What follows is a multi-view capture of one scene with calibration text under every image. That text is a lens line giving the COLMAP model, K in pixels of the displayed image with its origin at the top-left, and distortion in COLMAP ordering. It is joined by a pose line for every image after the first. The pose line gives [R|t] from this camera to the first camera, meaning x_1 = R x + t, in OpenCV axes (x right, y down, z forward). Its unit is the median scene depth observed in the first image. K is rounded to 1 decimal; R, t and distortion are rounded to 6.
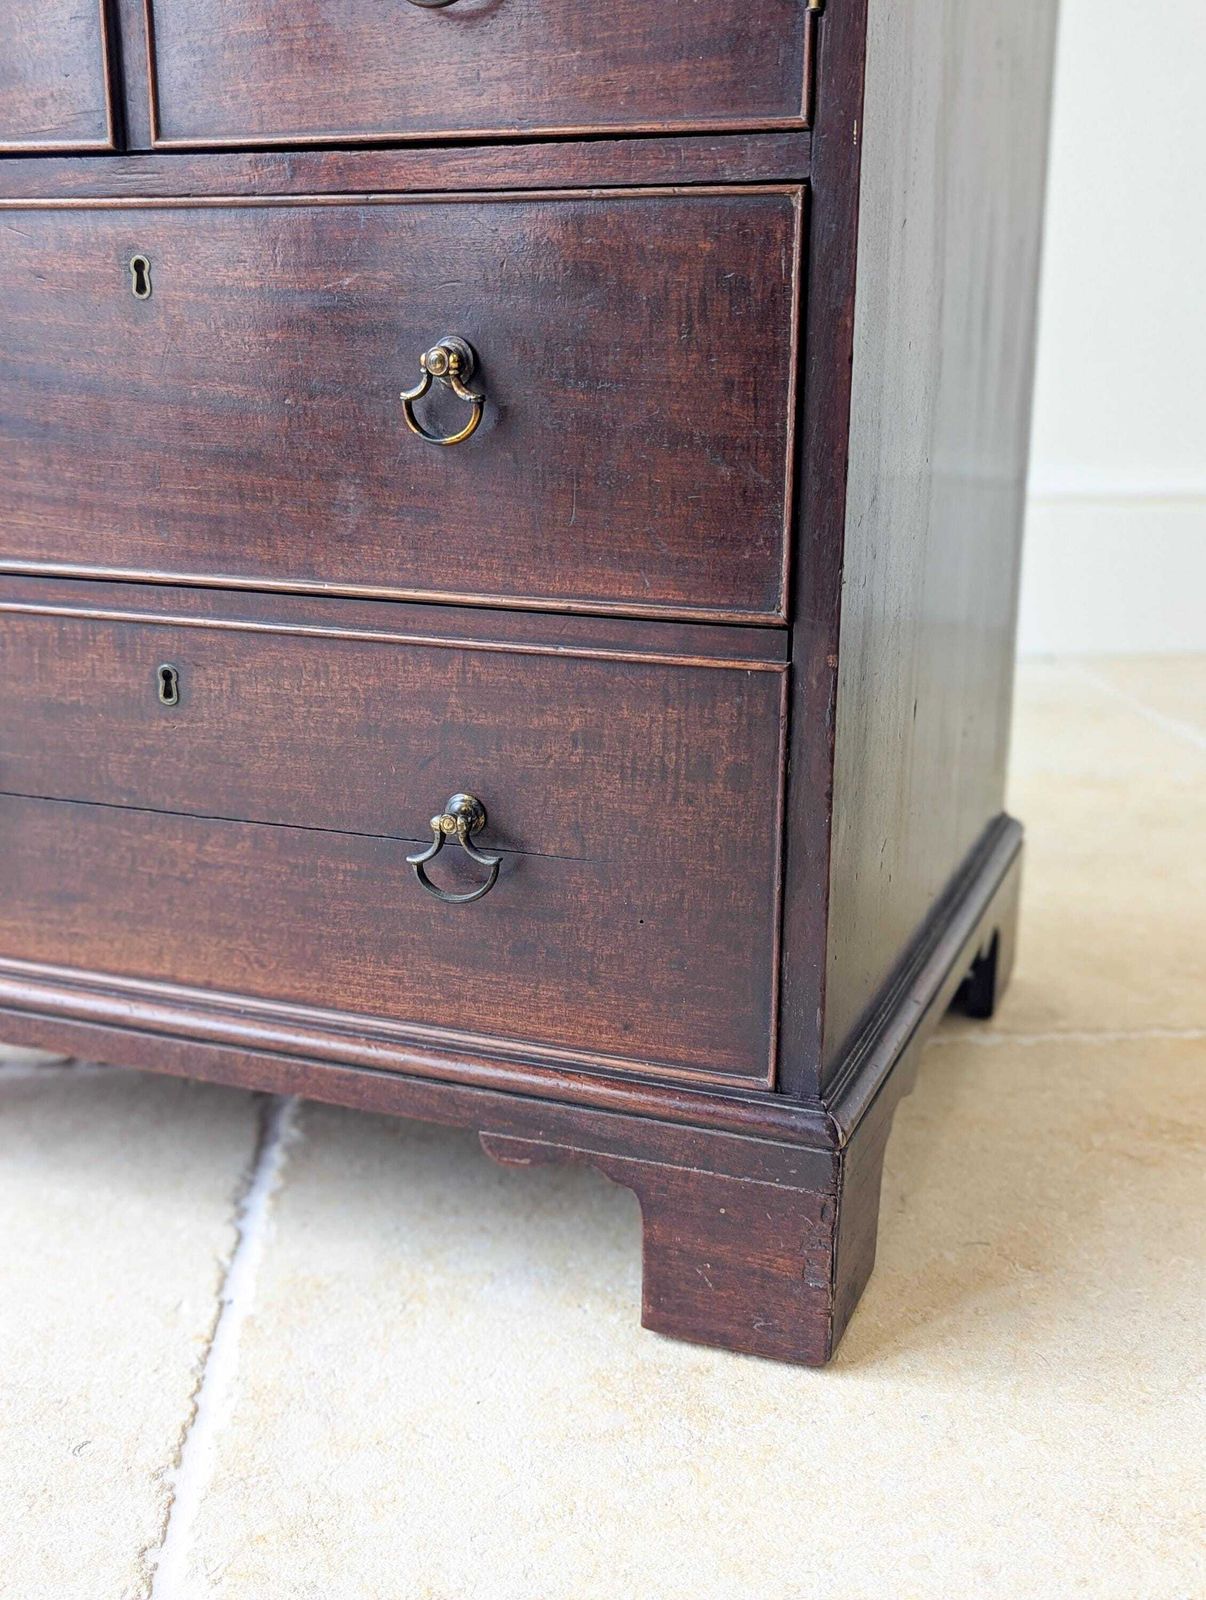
lens RADIAL K [[1700.2, 0, 613.0], [0, 1700.2, 797.4], [0, 0, 1]] dist [0.032447, 0.000000]
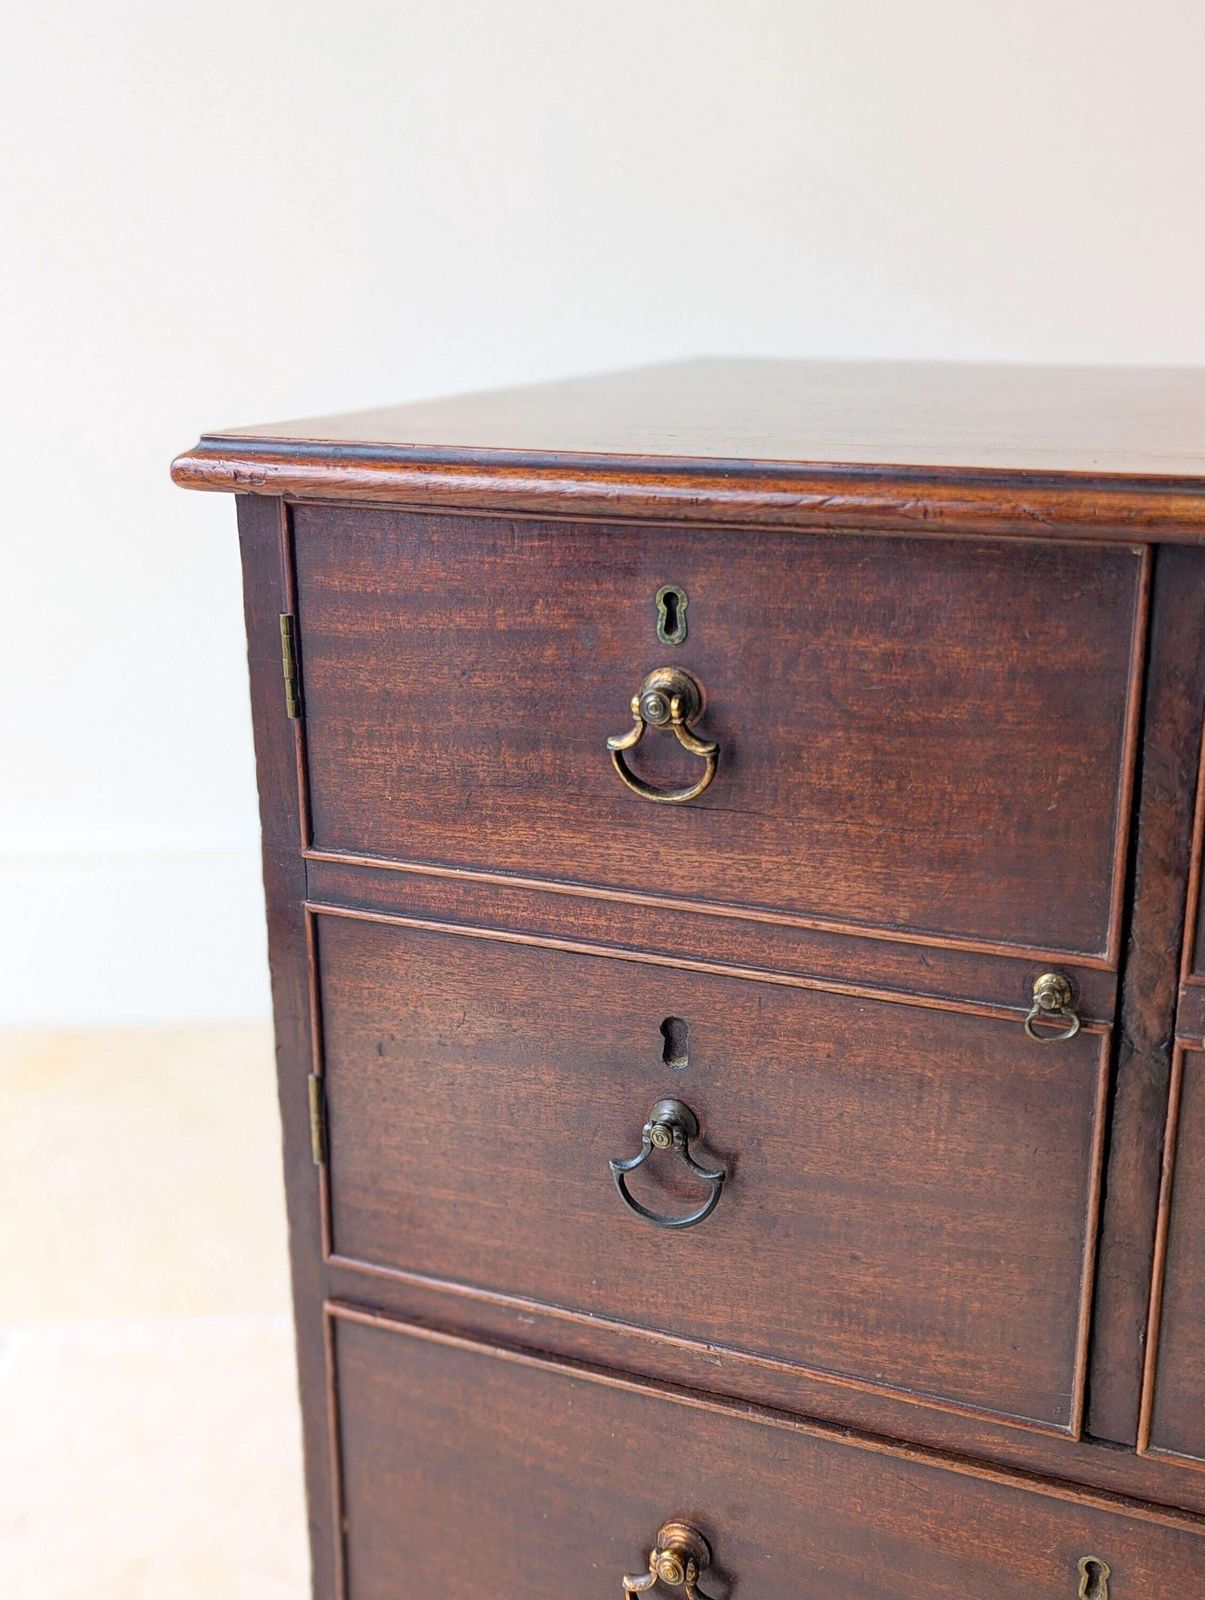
lens RADIAL K [[1700.2, 0, 619.4], [0, 1700.2, 803.8], [0, 0, 1]] dist [0.032447, 0.000000]
pose [[0.999629, 0.000531, -0.027223, -0.464986], [-0.000032, 0.999832, 0.018316, -0.663204], [0.027228, -0.018308, 0.999462, 0.225600]]
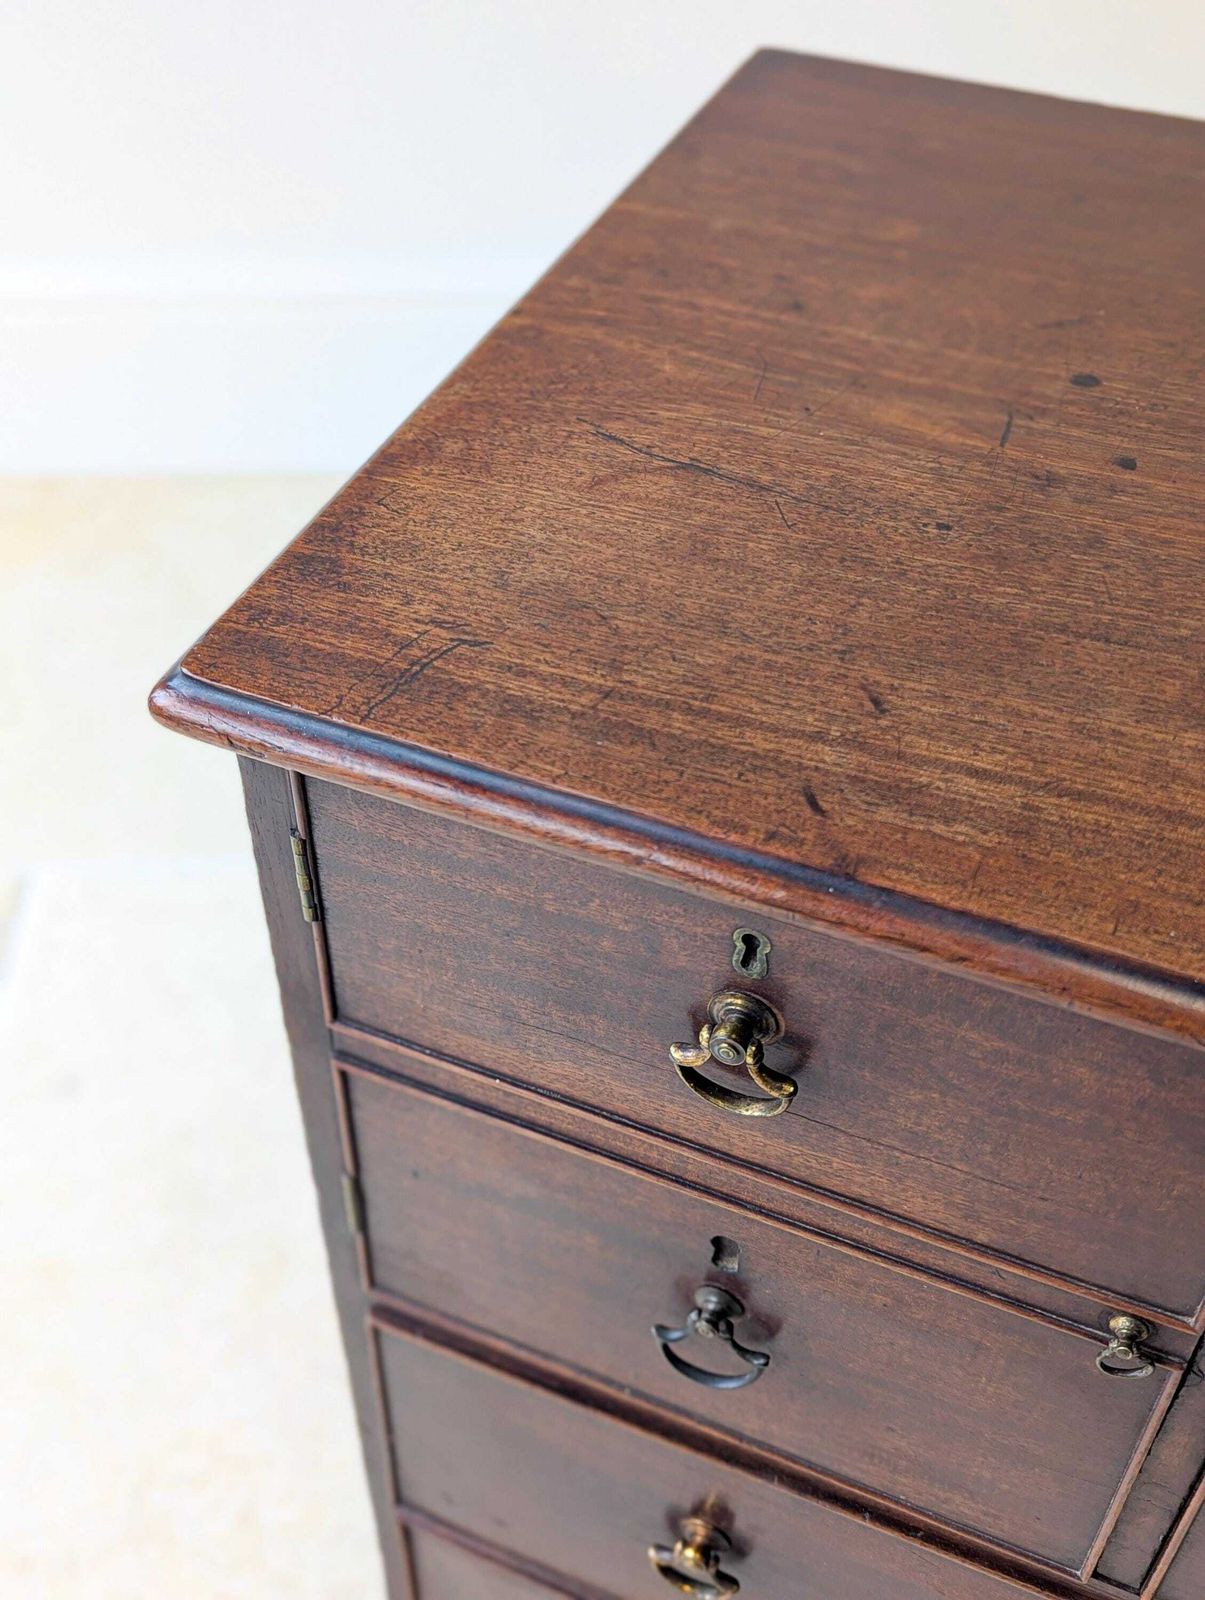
lens RADIAL K [[1700.2, 0, 598.6], [0, 1700.2, 730.9], [0, 0, 1]] dist [0.032447, 0.000000]
pose [[0.999429, 0.028899, -0.017479, -0.510188], [-0.017981, 0.893376, 0.448951, -1.084864], [0.028590, -0.448380, 0.893386, 0.428416]]
